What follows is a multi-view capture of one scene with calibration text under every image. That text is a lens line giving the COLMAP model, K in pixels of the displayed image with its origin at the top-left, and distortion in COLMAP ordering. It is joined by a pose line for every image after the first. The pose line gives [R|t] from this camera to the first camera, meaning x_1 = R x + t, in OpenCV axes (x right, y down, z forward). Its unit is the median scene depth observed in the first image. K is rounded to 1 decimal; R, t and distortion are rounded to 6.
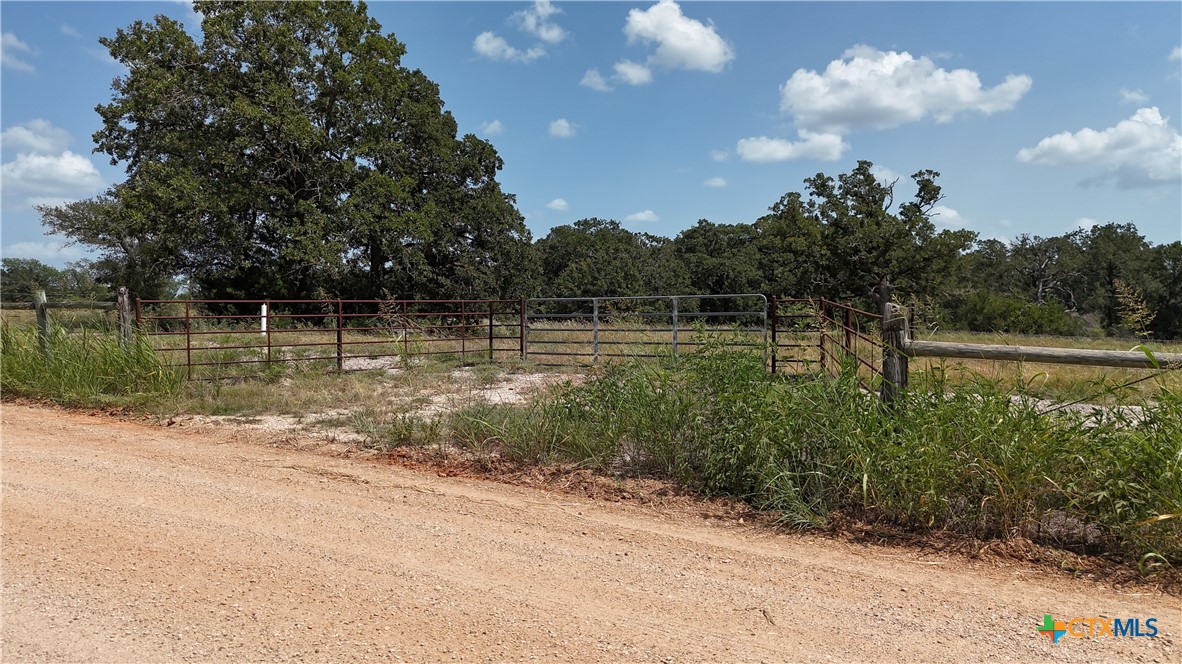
lens RADIAL K [[874.8, 0, 598.7], [0, 874.8, 343.7], [0, 0, 1]] dist [0.063813, -0.056583]
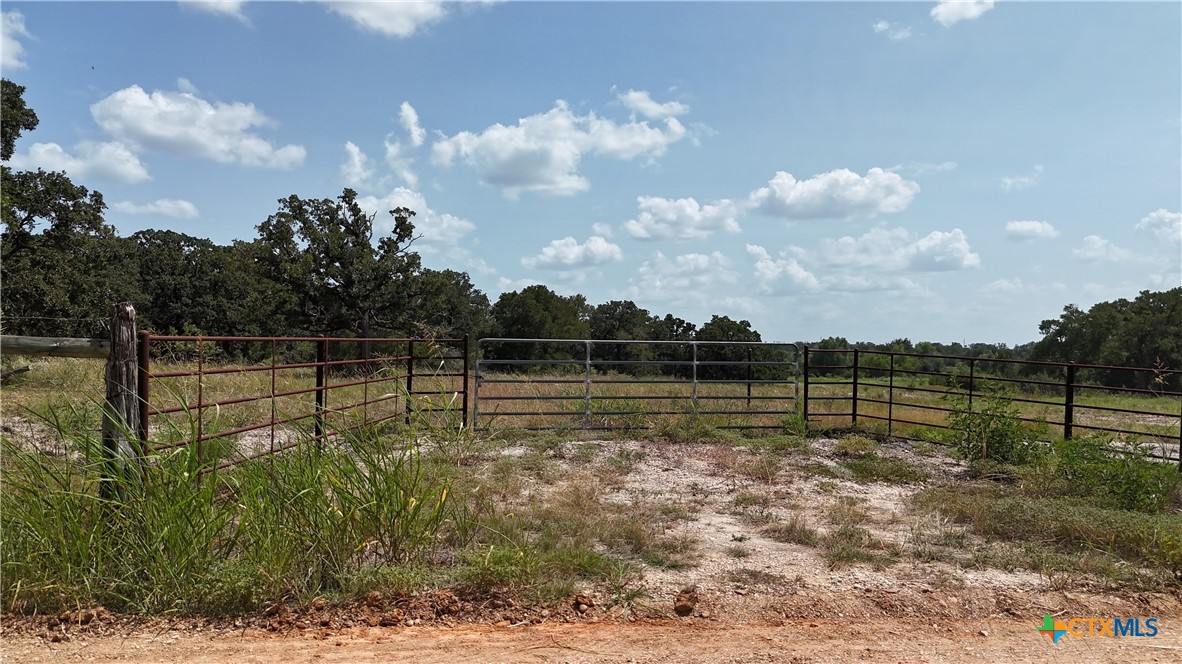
lens RADIAL K [[874.8, 0, 593.5], [0, 874.8, 331.0], [0, 0, 1]] dist [0.063813, -0.056583]
pose [[0.720759, 0.031920, 0.692451, -0.282711], [0.001970, 0.998841, -0.048094, -0.012654], [-0.693183, 0.036028, 0.719860, 0.229910]]
